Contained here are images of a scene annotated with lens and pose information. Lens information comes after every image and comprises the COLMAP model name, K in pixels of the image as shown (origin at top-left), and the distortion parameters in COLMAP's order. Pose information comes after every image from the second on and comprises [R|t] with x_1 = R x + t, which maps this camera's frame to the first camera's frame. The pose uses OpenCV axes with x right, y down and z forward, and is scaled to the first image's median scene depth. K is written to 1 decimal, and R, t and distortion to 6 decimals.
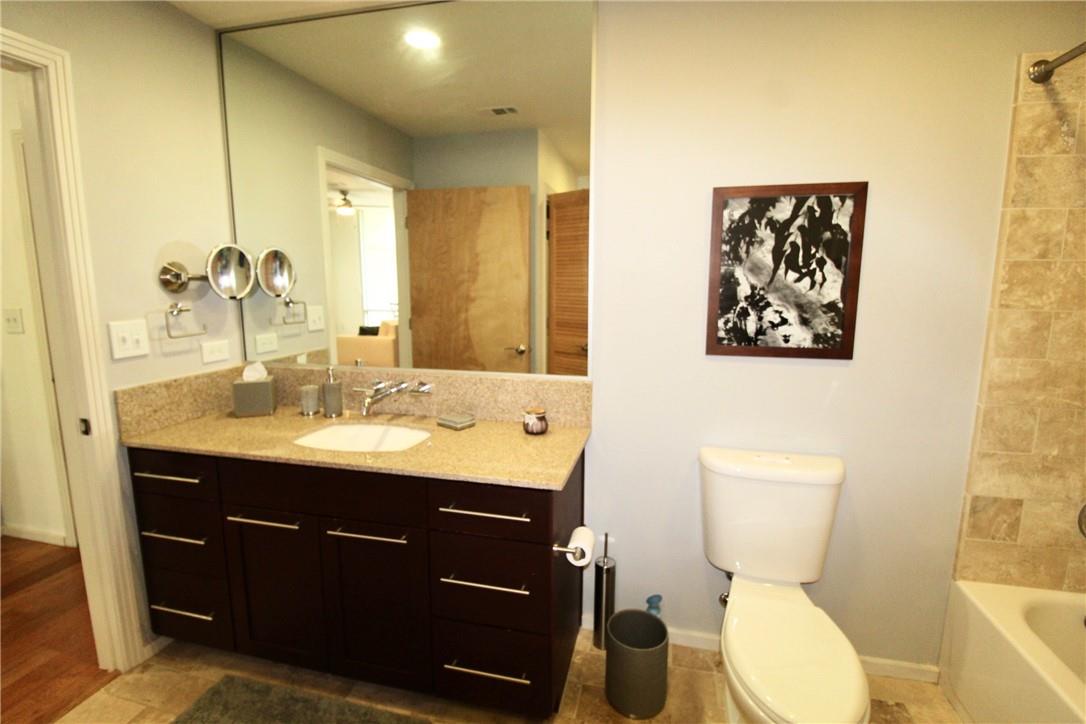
lens RADIAL K [[502.8, 0, 546.7], [0, 502.8, 353.2], [0, 0, 1]] dist [-0.000304, -0.012474]
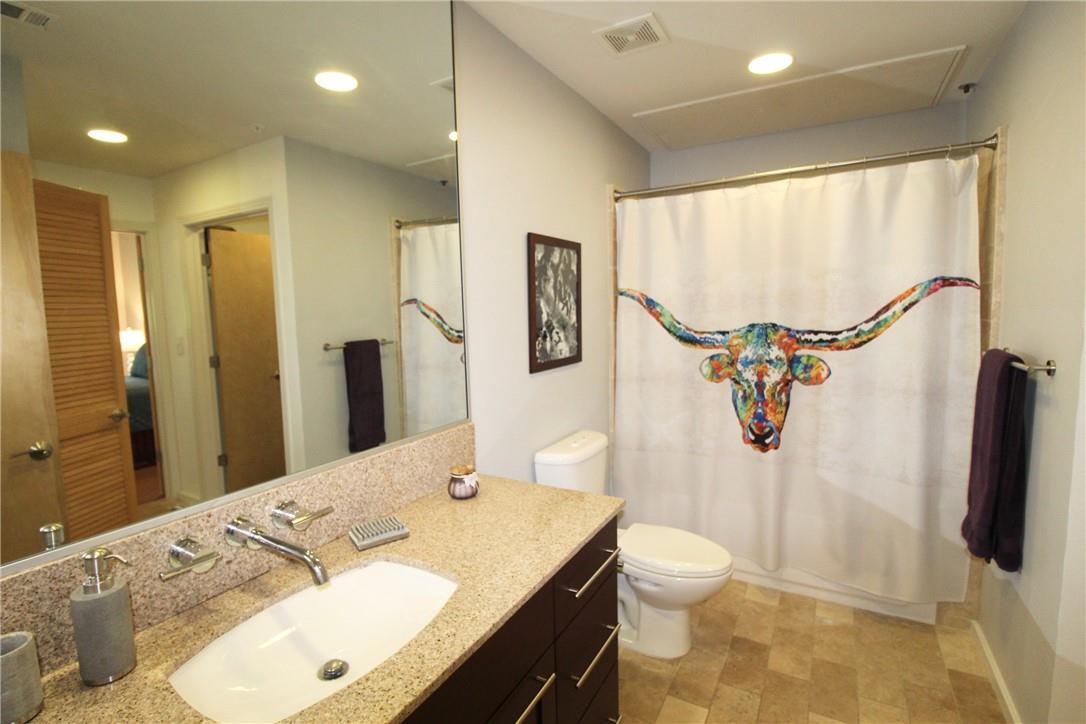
lens RADIAL K [[502.8, 0, 546.7], [0, 502.8, 353.2], [0, 0, 1]] dist [-0.000304, -0.012474]
pose [[0.284019, -0.099702, 0.953621, -0.816992], [0.160812, 0.985444, 0.055134, -0.107095], [-0.945237, 0.137695, 0.295918, 0.645555]]
